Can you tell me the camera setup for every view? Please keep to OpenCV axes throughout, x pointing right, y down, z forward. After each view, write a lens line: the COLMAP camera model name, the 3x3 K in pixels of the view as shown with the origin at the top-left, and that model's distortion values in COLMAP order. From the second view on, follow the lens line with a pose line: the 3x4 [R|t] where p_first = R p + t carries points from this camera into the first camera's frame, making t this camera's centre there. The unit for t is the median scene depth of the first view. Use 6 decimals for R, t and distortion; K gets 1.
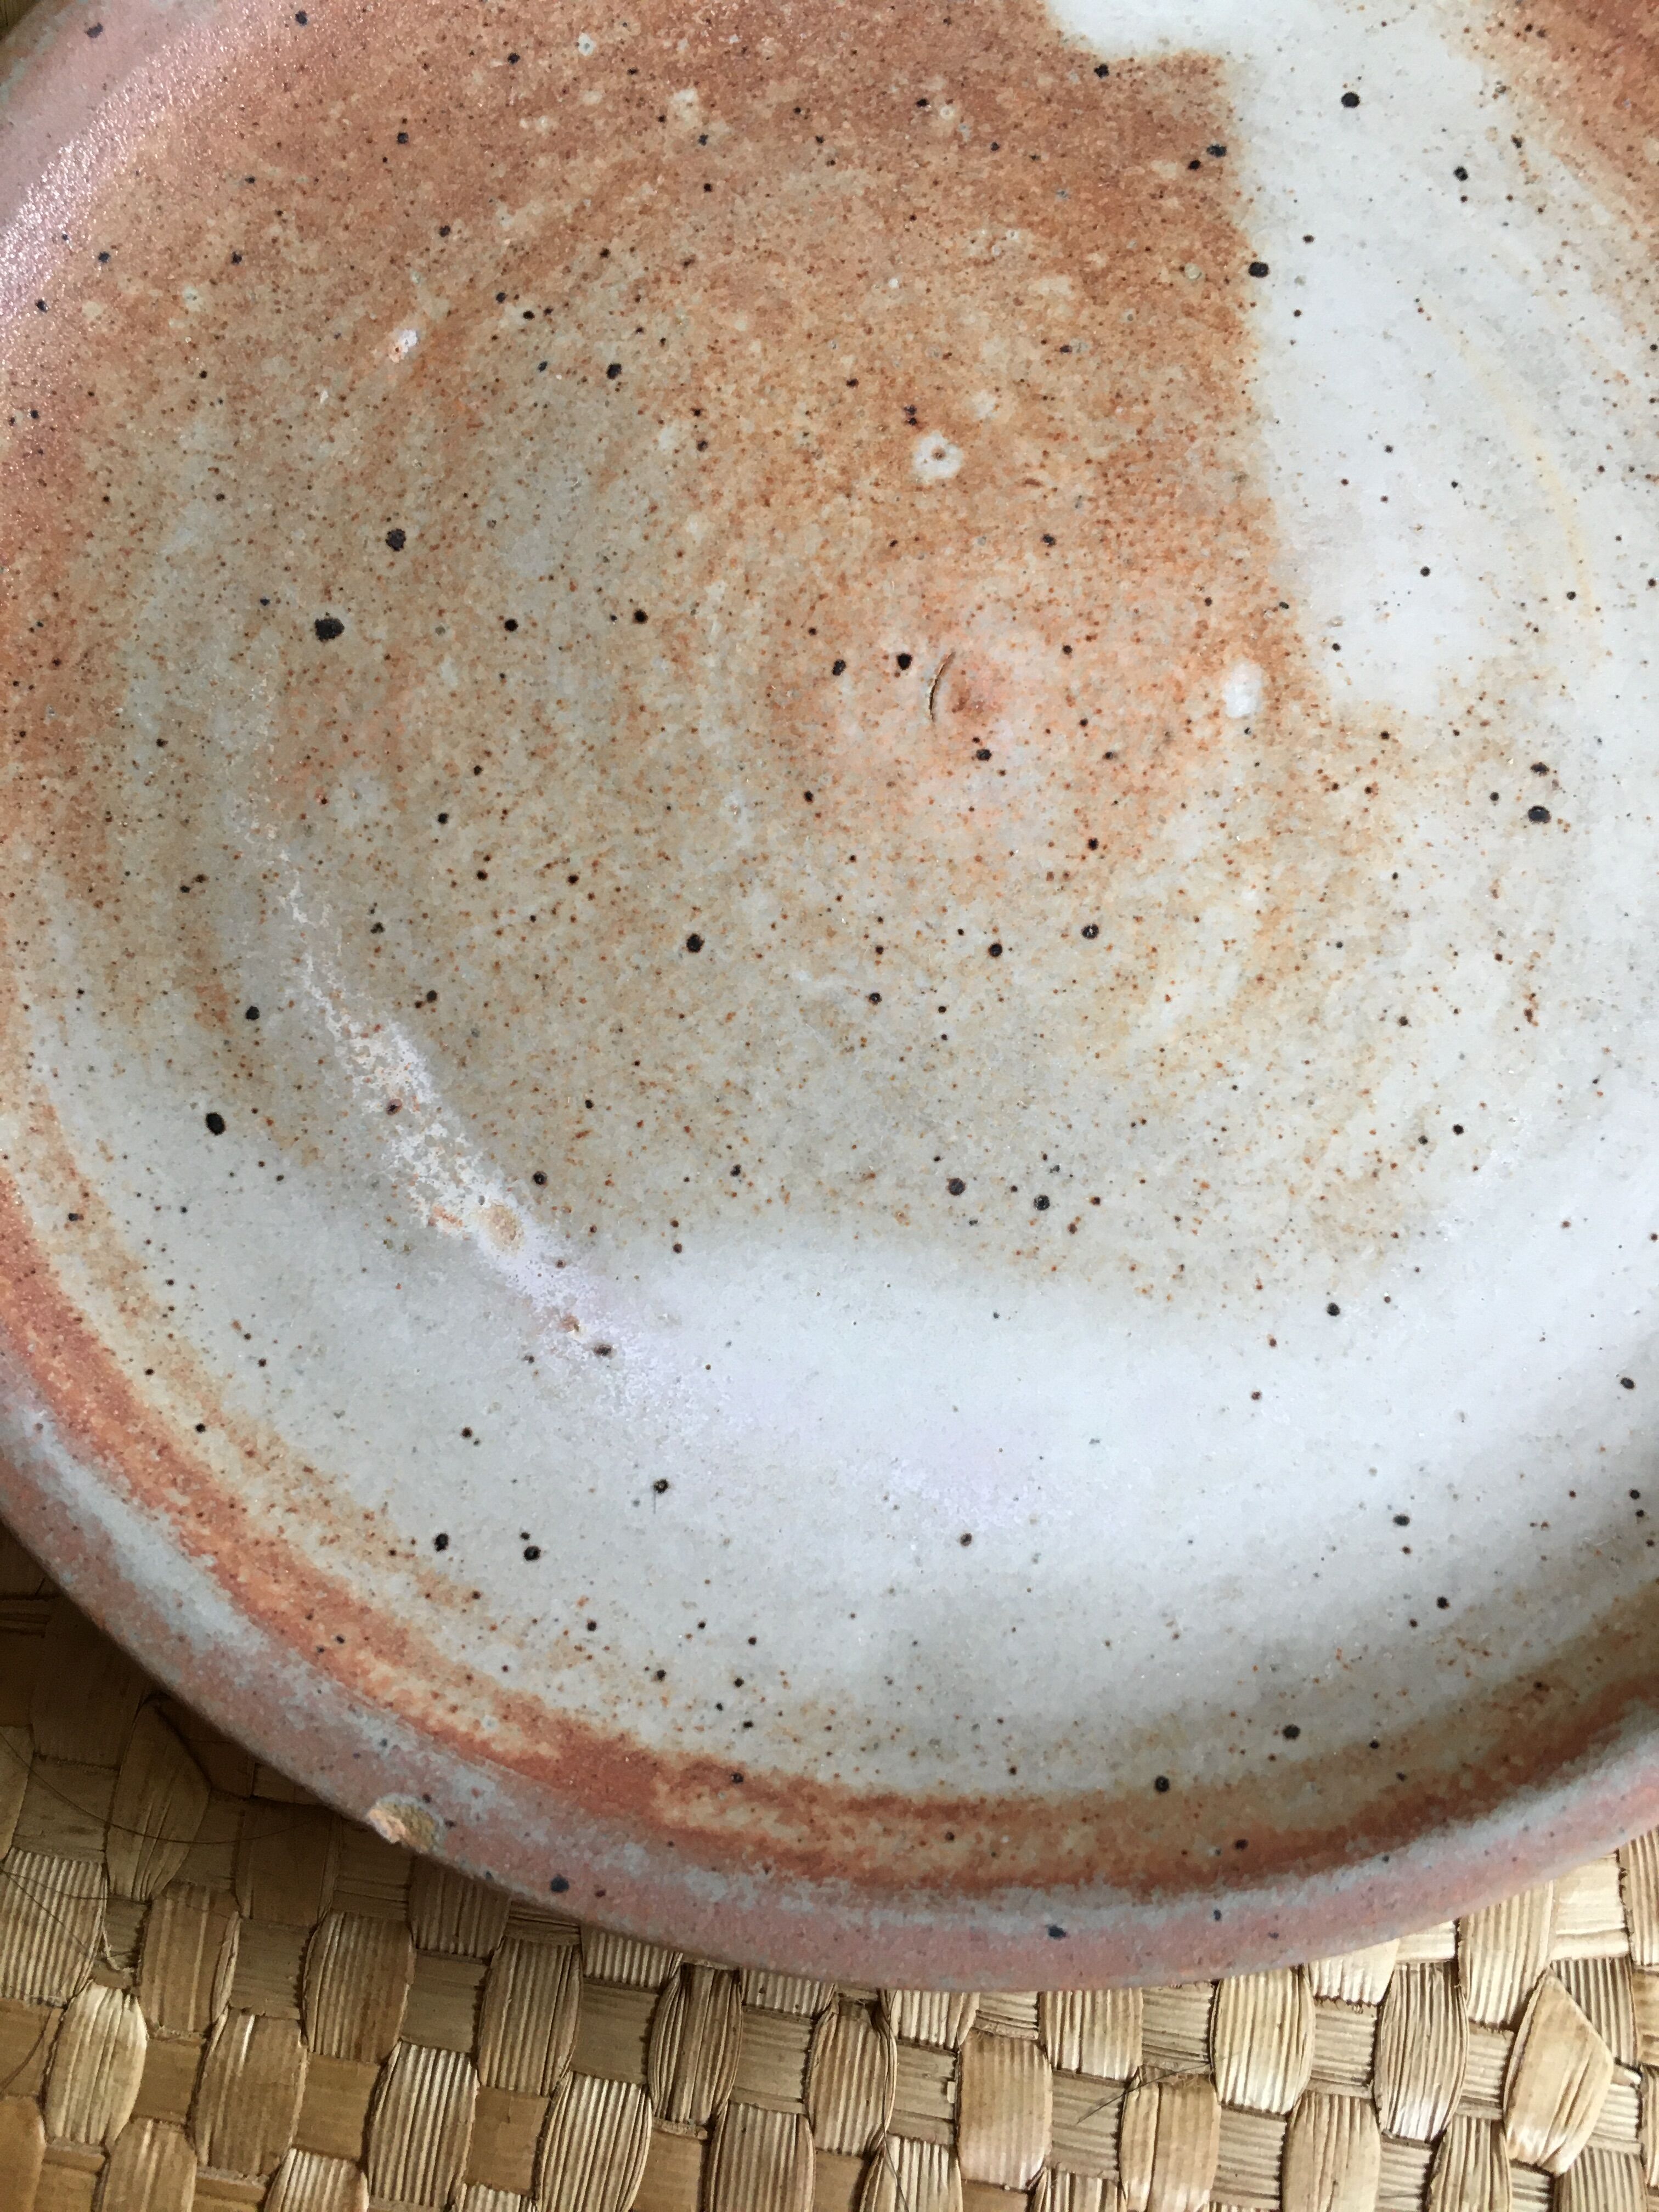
lens RADIAL K [[1925.9, 0, 829.5], [0, 1925.9, 1106.0], [0, 0, 1]] dist [0.077051, -0.129410]
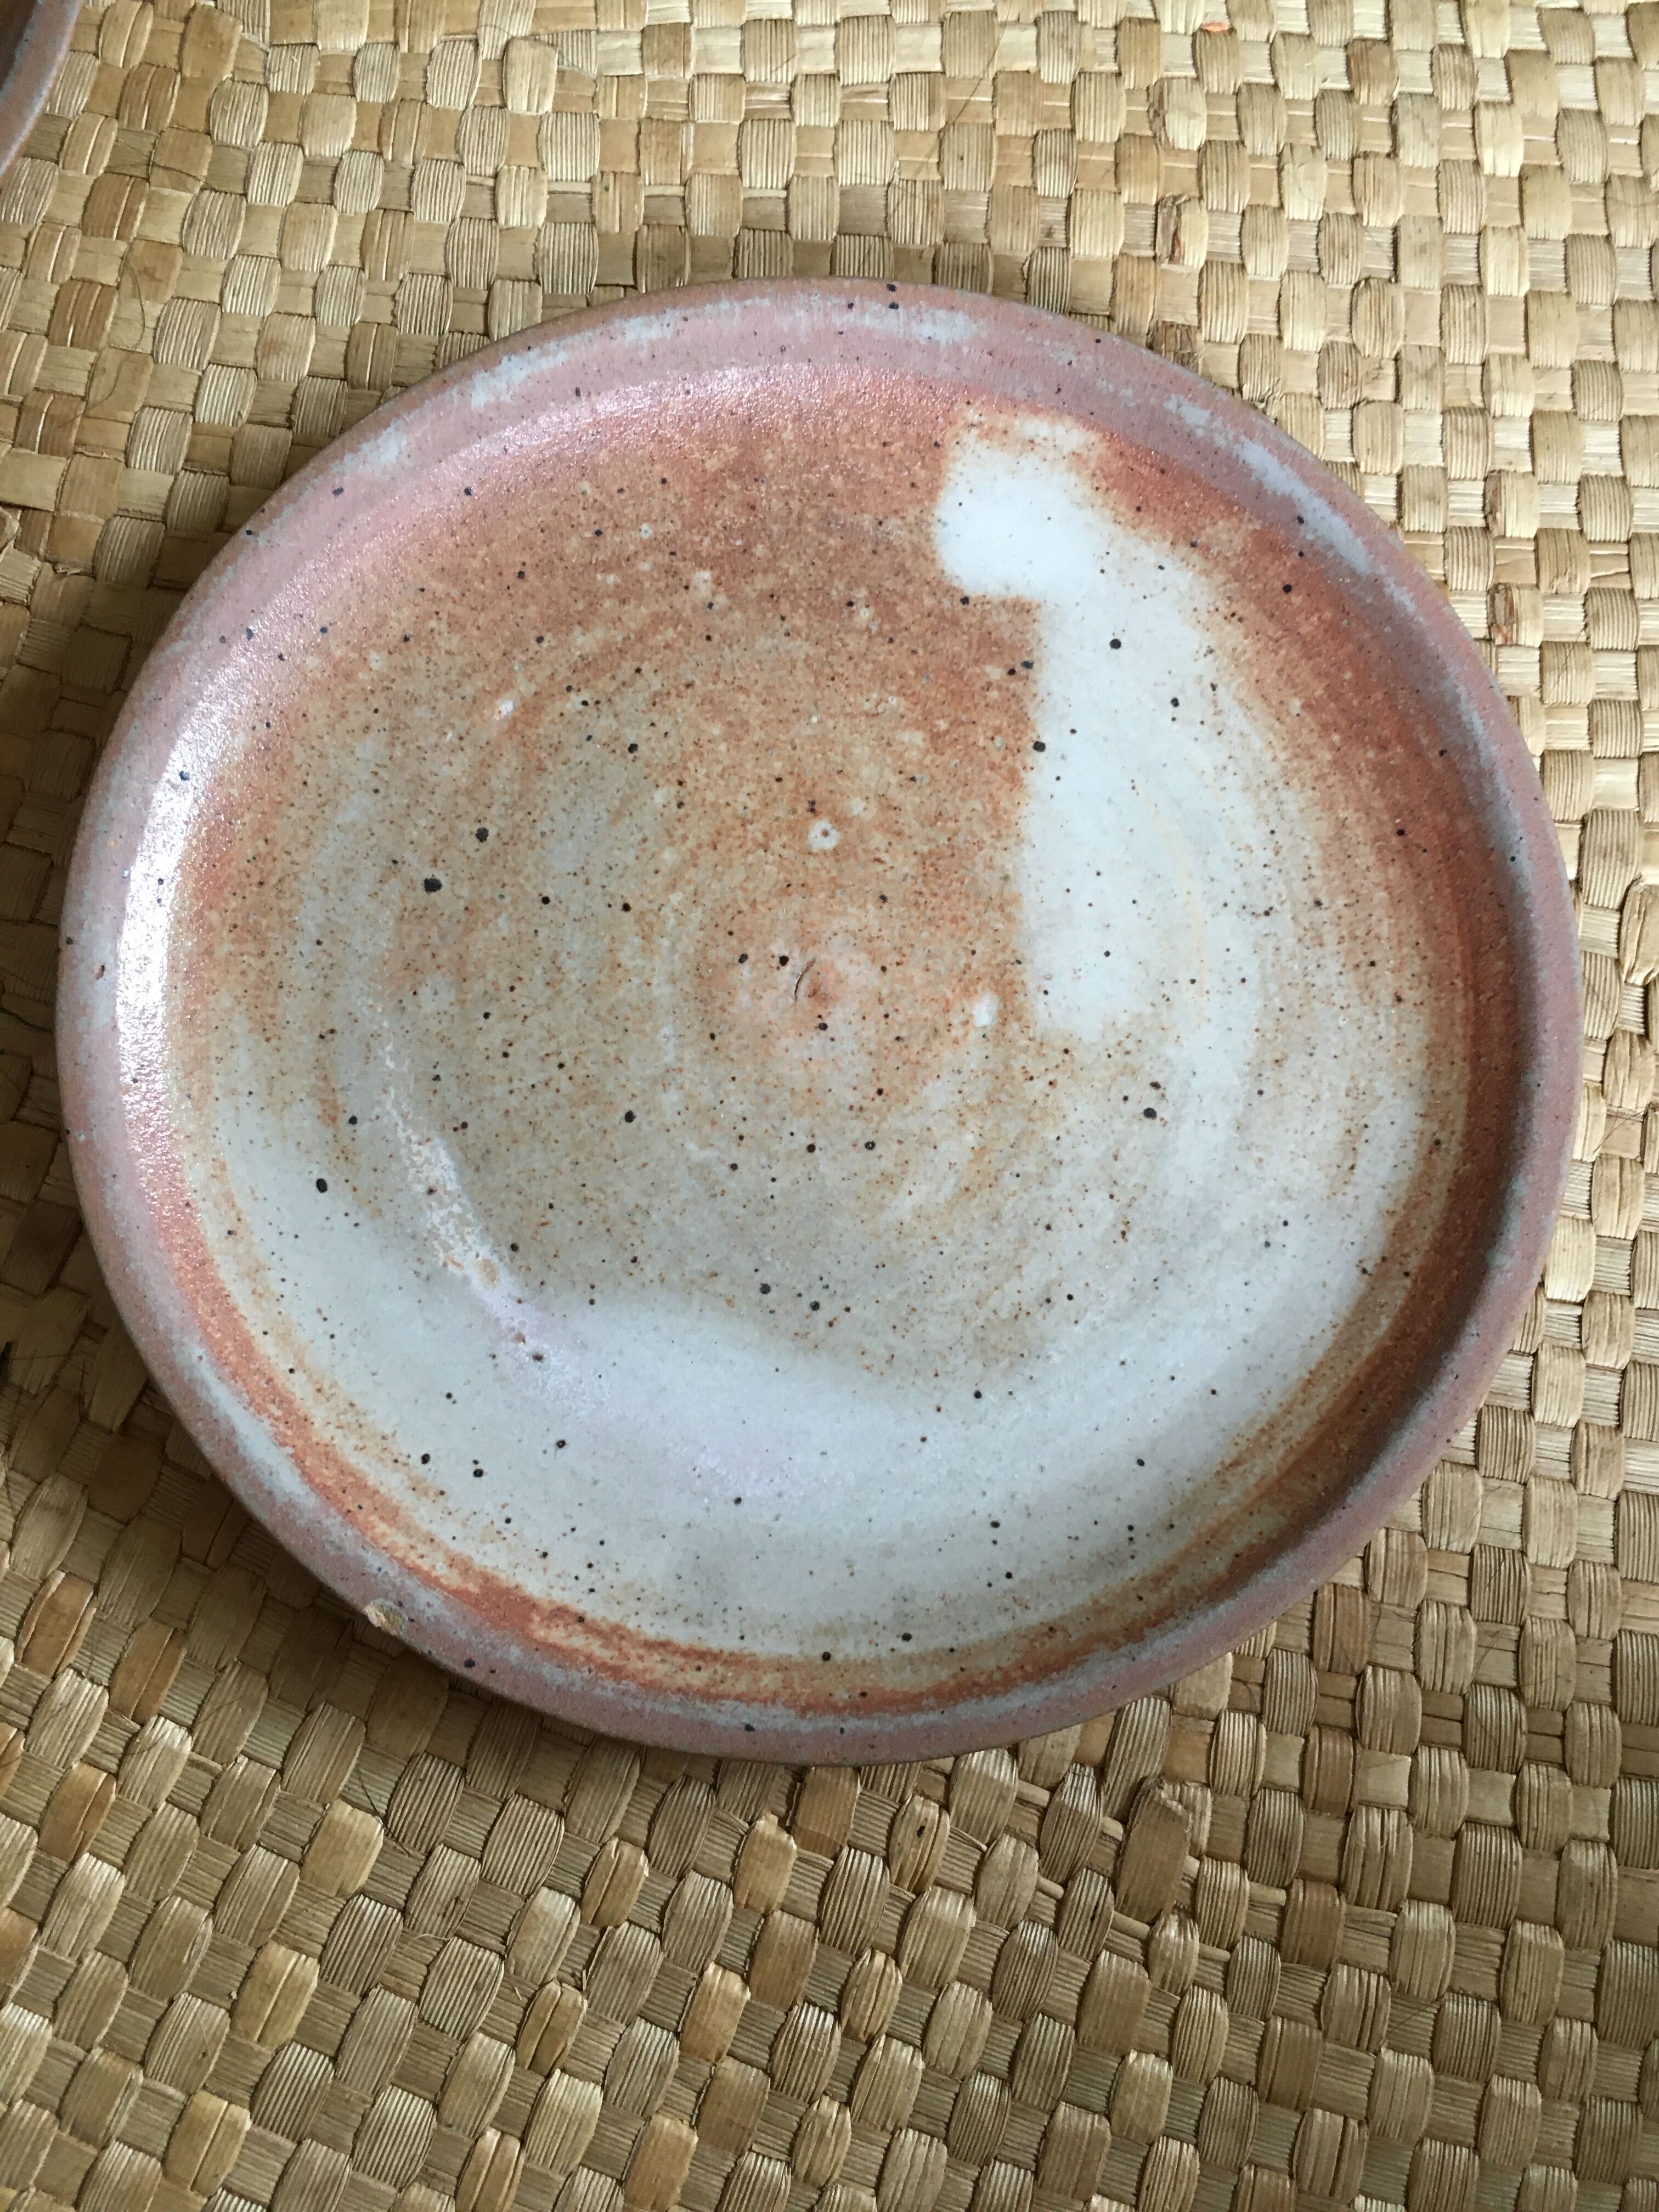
lens RADIAL K [[1925.9, 0, 829.5], [0, 1925.9, 1106.0], [0, 0, 1]] dist [0.077051, -0.129410]
pose [[0.989266, 0.143979, 0.024956, 0.054556], [-0.144123, 0.989551, 0.004074, -0.123371], [-0.024108, -0.007627, 0.999680, -0.626847]]
